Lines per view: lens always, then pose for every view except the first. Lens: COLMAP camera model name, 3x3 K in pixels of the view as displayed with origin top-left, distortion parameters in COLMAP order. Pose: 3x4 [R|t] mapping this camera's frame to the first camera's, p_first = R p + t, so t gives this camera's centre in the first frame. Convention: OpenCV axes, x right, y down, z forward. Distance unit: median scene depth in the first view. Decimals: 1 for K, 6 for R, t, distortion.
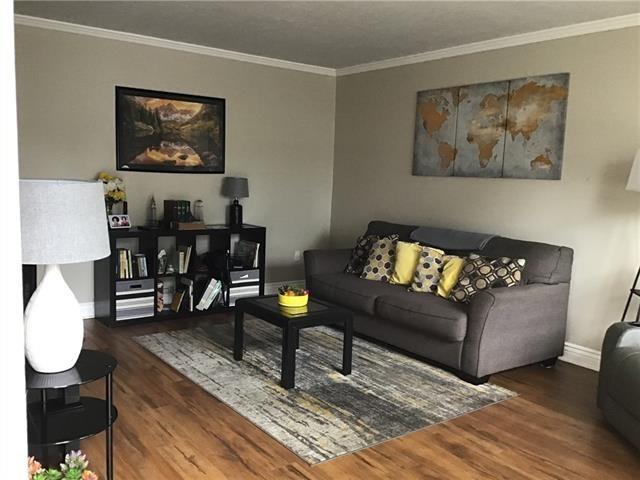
lens RADIAL K [[577.6, 0, 320.0], [0, 577.6, 240.0], [0, 0, 1]] dist [0.090305, -0.171922]
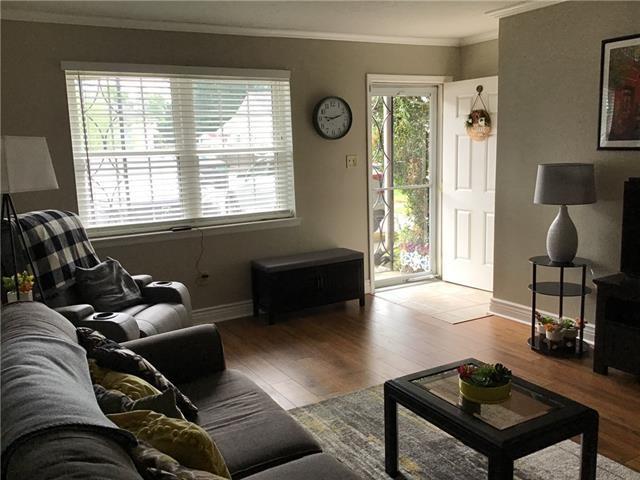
lens RADIAL K [[577.6, 0, 320.0], [0, 577.6, 240.0], [0, 0, 1]] dist [0.090305, -0.171922]
pose [[-0.991173, -0.028787, 0.129414, 0.036698], [0.010821, 0.955320, 0.295377, -0.182995], [-0.132135, 0.294170, -0.946575, 1.261623]]
